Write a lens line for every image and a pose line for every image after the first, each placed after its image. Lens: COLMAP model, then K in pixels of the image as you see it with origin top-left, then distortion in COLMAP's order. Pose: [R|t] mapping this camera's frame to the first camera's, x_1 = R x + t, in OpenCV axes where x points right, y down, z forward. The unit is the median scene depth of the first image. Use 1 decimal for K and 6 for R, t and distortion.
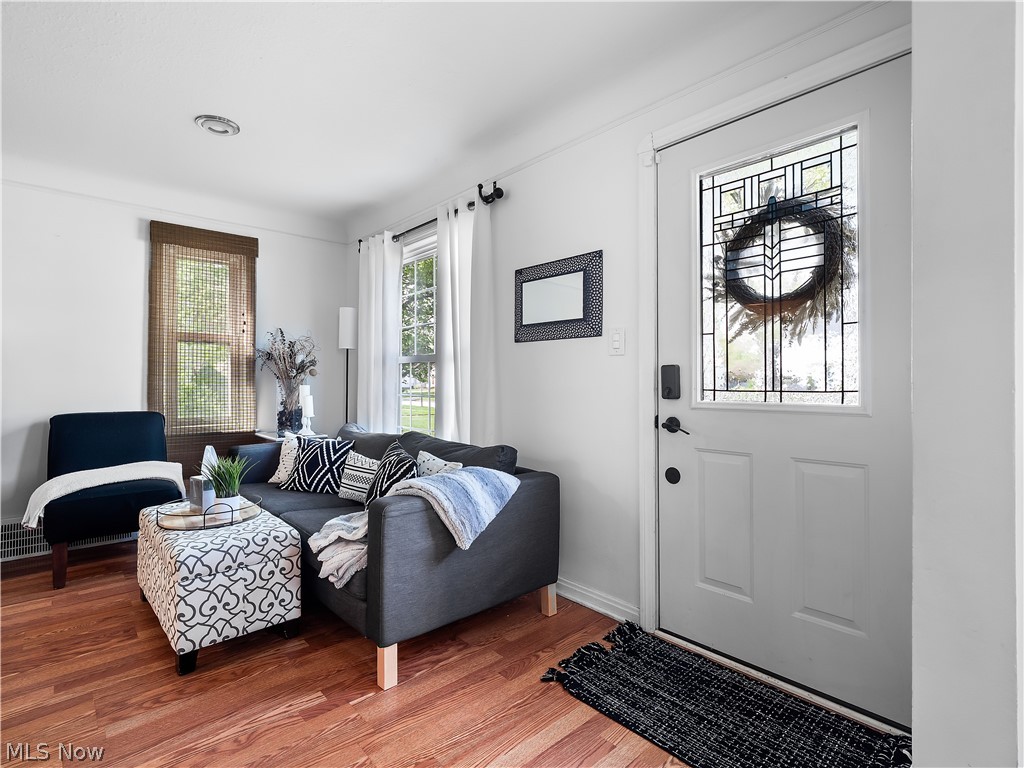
lens RADIAL K [[504.3, 0, 512.0], [0, 504.3, 384.0], [0, 0, 1]] dist [0.004280, 0.000100]
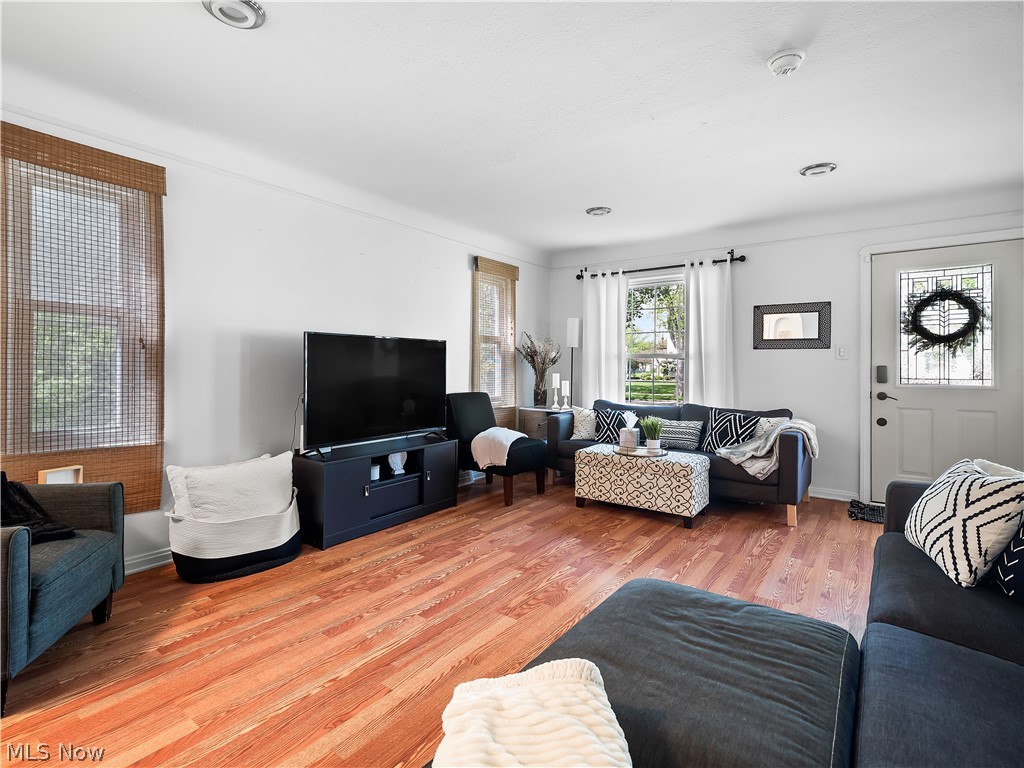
lens RADIAL K [[502.4, 0, 510.2], [0, 502.4, 368.7], [0, 0, 1]] dist [0.000980, -0.000441]
pose [[0.979055, 0.004493, 0.203547, -1.535477], [-0.004687, 0.999989, 0.000474, -0.019854], [-0.203542, -0.001418, 0.979065, -0.636968]]
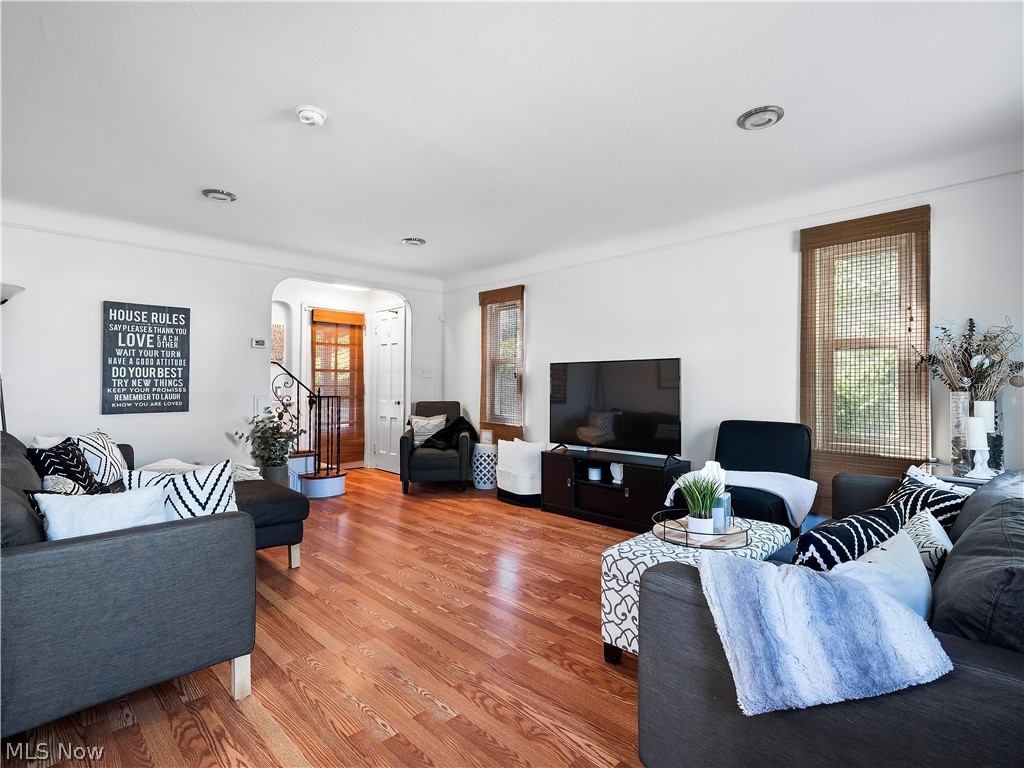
lens RADIAL K [[505.6, 0, 511.3], [0, 505.6, 379.1], [0, 0, 1]] dist [-0.000718, -0.000835]
pose [[0.052784, -0.017172, -0.998458, 0.402370], [-0.010136, 0.999791, -0.017731, -0.015898], [0.998555, 0.011056, 0.052598, 0.656296]]
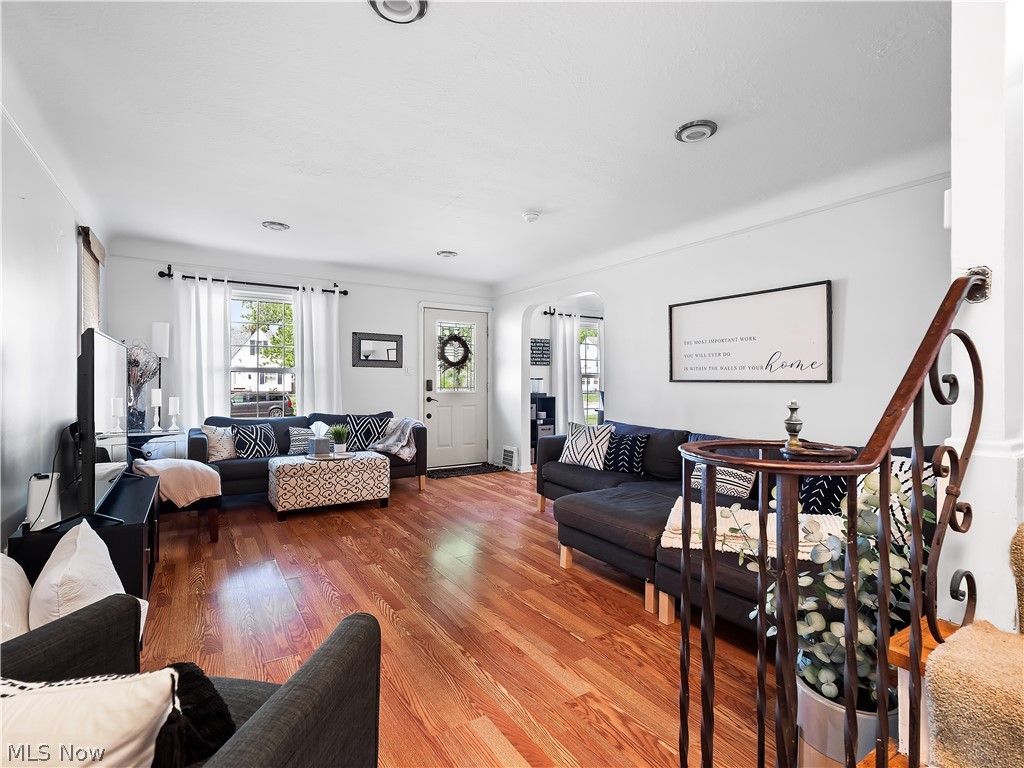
lens RADIAL K [[491.5, 0, 514.4], [0, 491.5, 386.4], [0, 0, 1]] dist [0.001881, -0.000076]
pose [[0.158750, -0.008315, 0.987284, -2.609302], [-0.000540, 0.999964, 0.008508, -0.024440], [-0.987319, -0.001884, 0.158739, 0.015500]]
